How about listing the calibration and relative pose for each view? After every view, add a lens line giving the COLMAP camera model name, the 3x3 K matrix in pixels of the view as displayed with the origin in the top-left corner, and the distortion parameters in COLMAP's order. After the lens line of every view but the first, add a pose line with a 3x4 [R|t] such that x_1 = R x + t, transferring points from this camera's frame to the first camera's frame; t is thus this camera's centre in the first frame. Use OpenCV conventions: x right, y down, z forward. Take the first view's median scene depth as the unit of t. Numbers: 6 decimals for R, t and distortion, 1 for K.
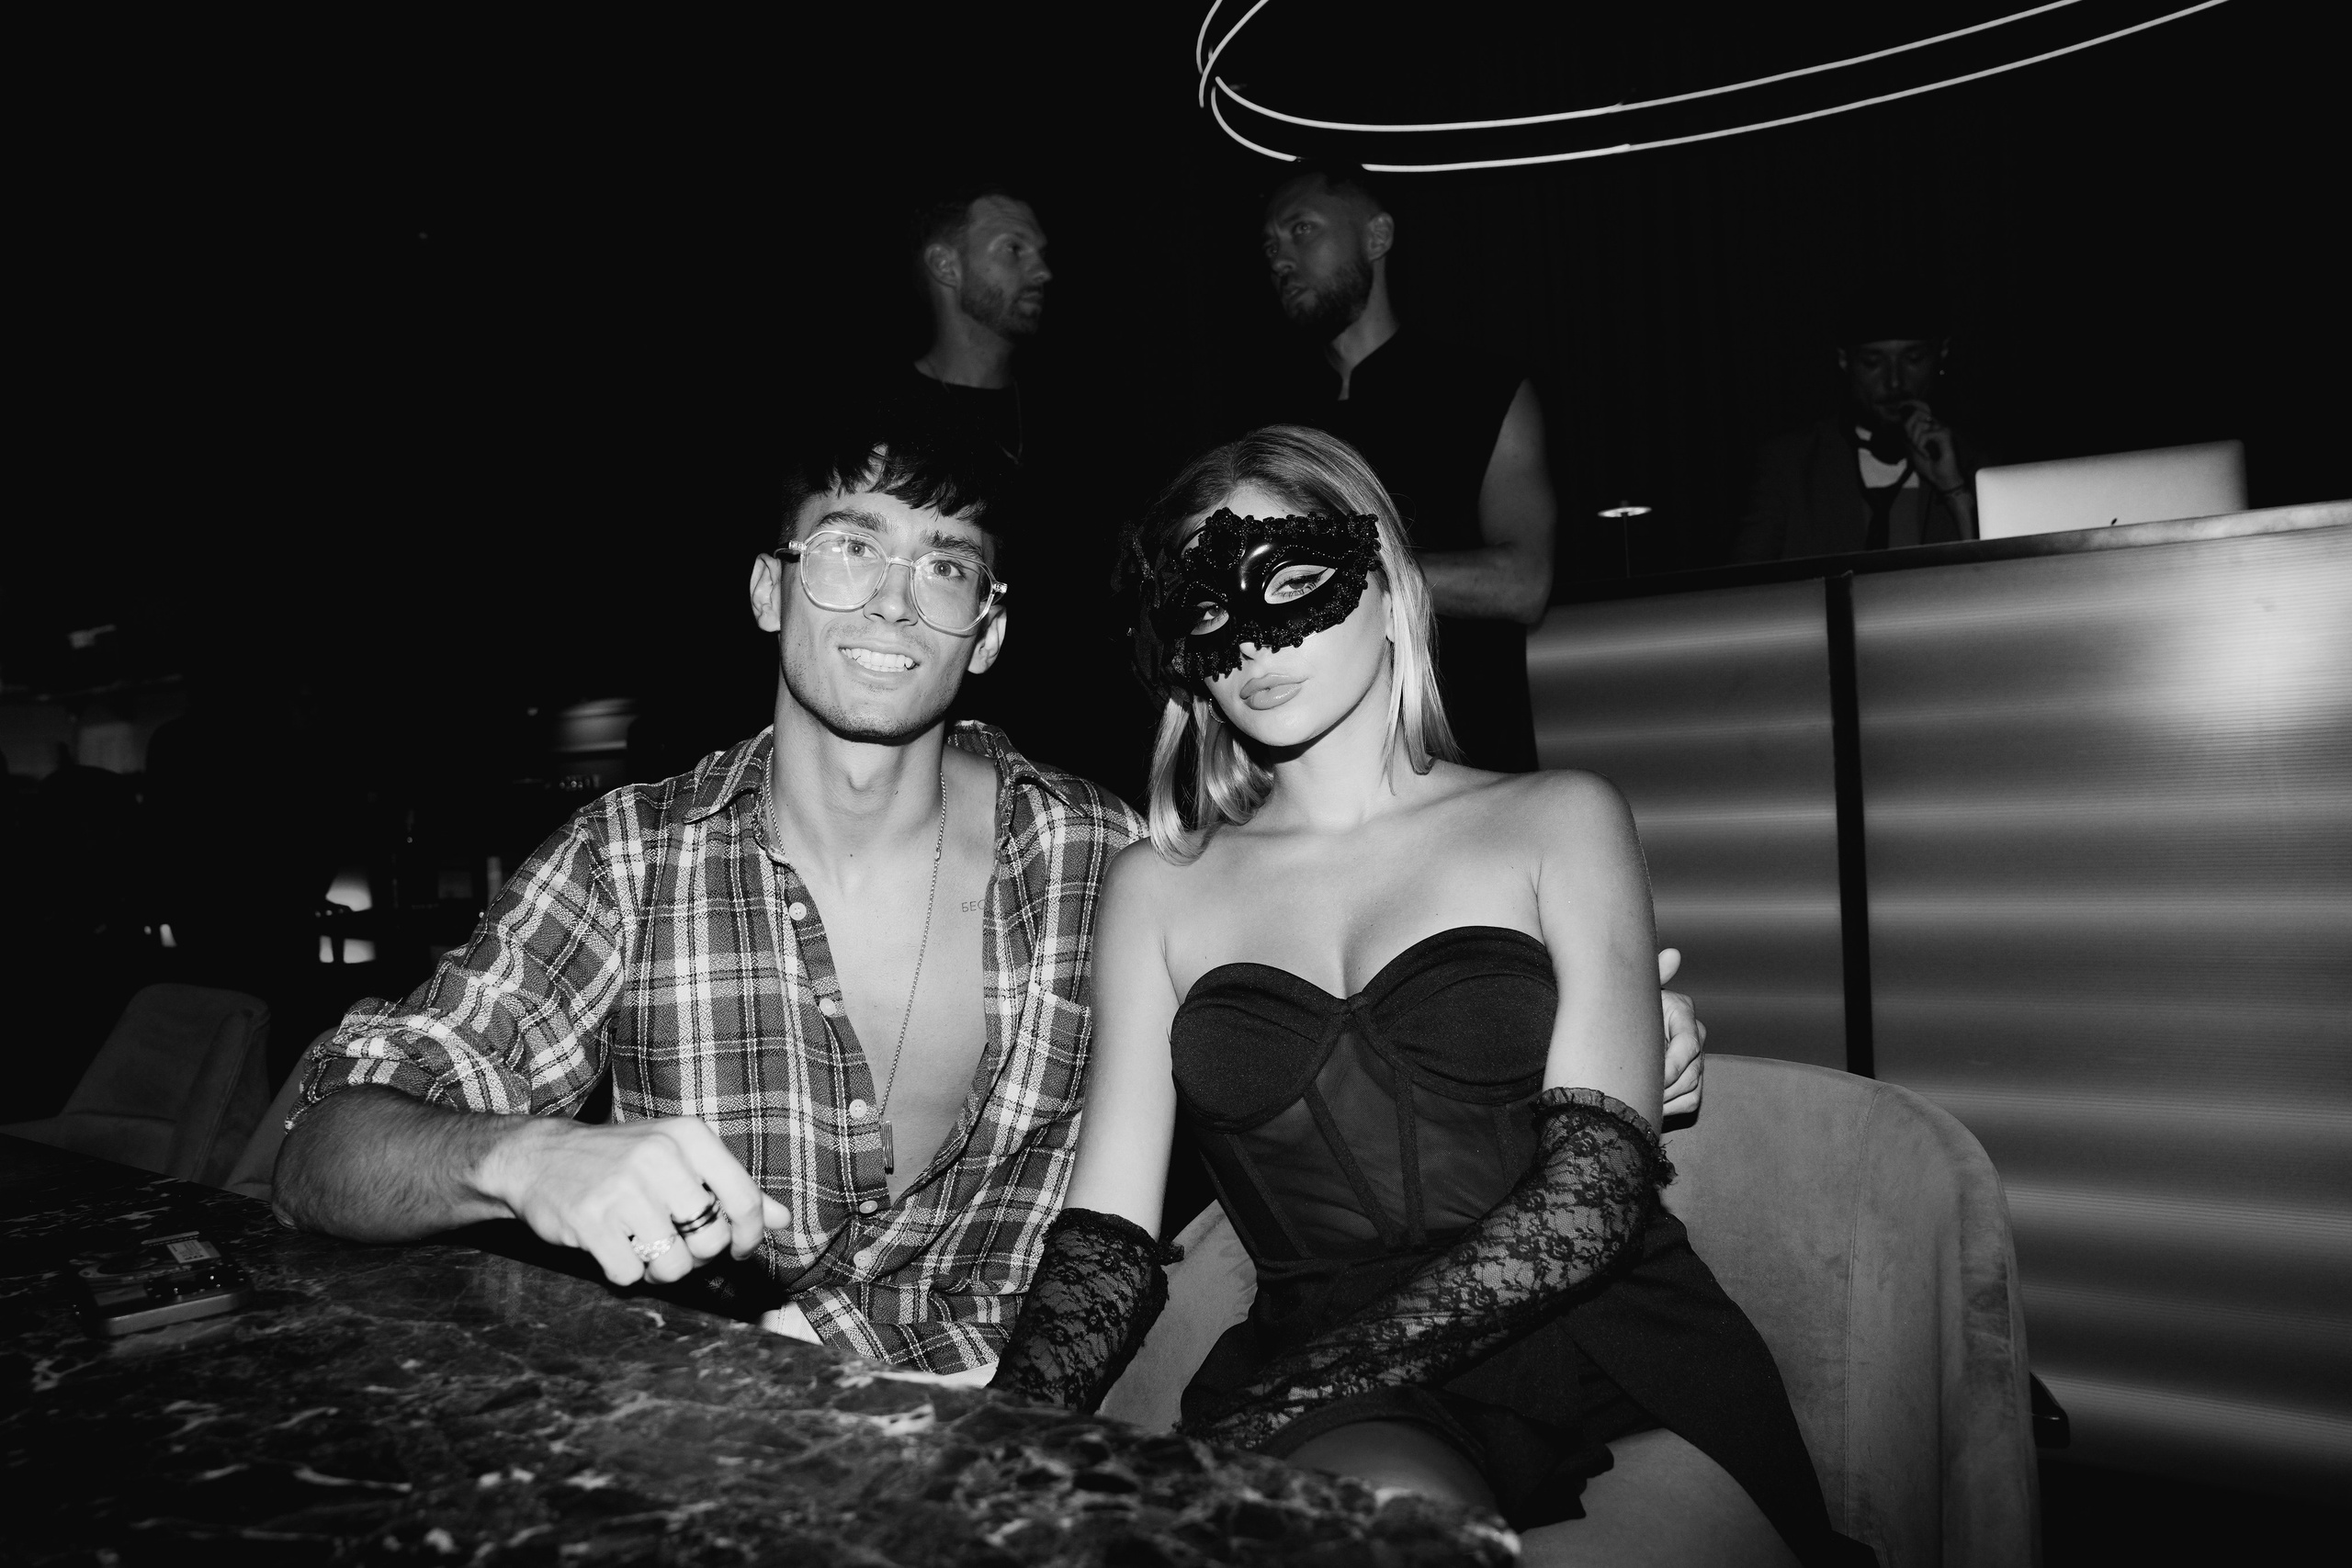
lens RADIAL K [[1589.2, 0, 1159.5], [0, 1589.2, 806.2], [0, 0, 1]] dist [-0.097495, 0.065584]
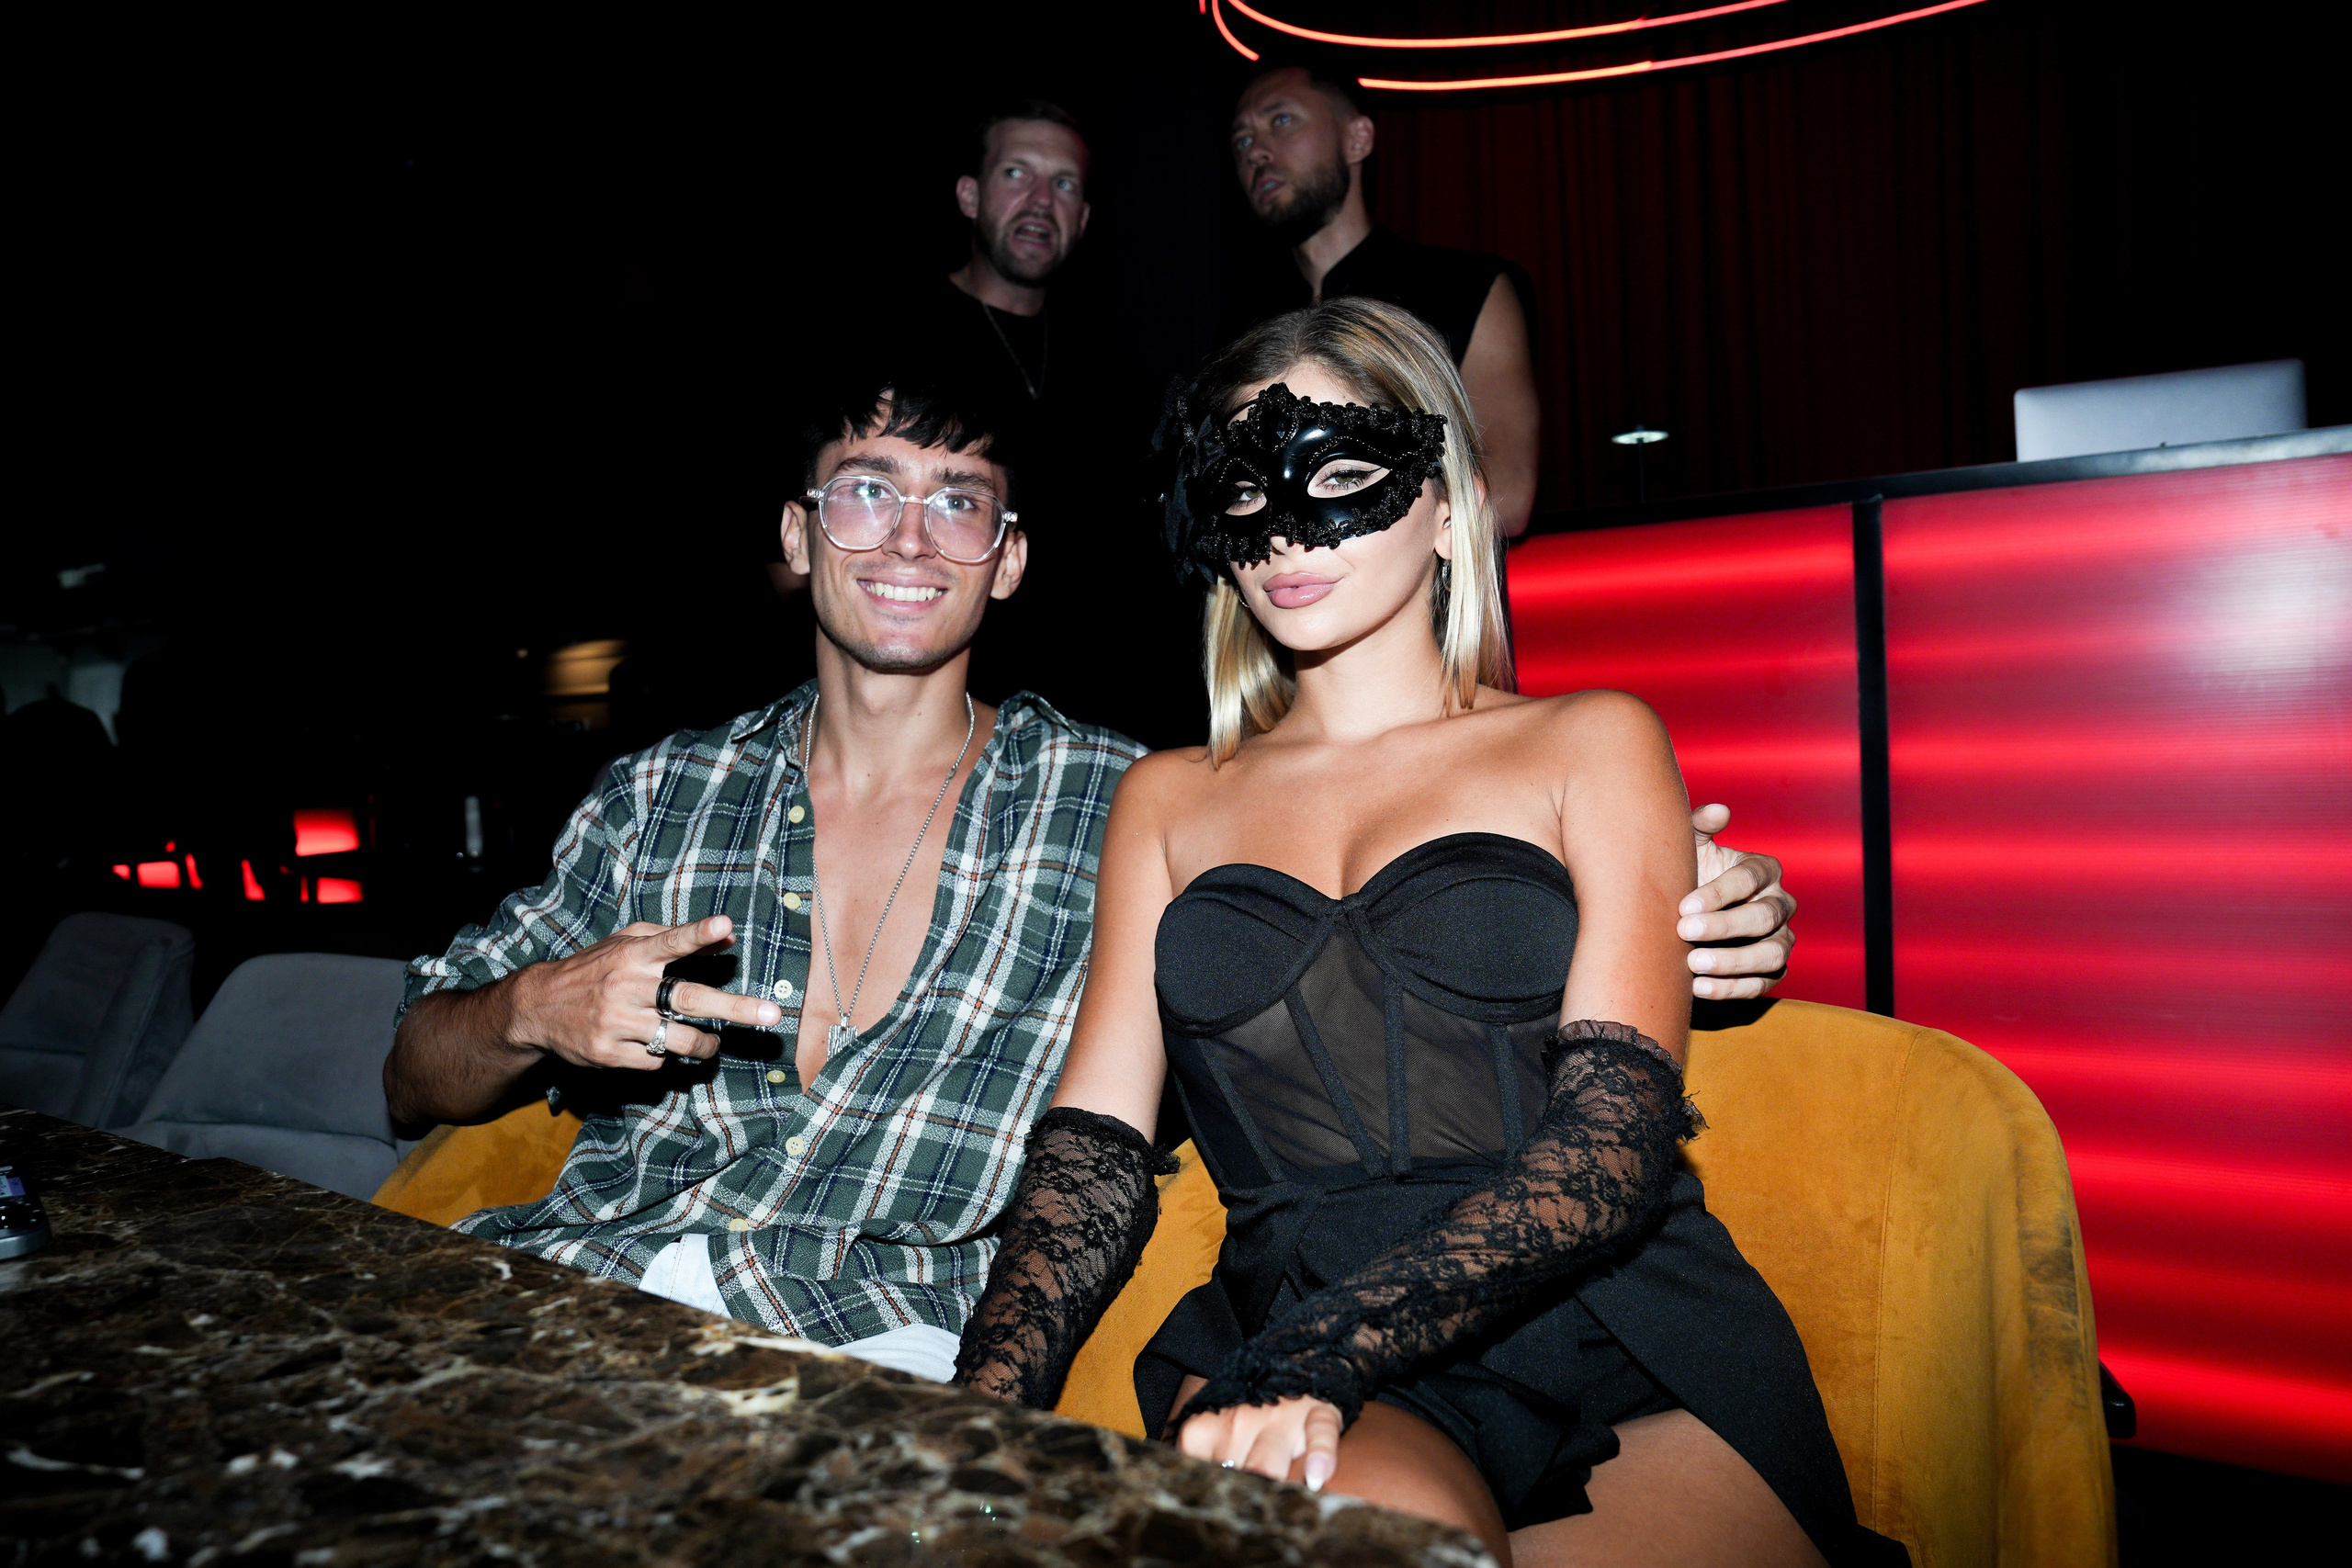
lens RADIAL K [[1589.2, 0, 1159.5], [0, 1589.2, 806.2], [0, 0, 1]] dist [-0.097495, 0.065584]
pose [[0.999928, 0.011223, -0.004260, 0.047256], [-0.011110, 0.999607, 0.025752, 0.055252], [0.004548, -0.025703, 0.999659, 0.179285]]
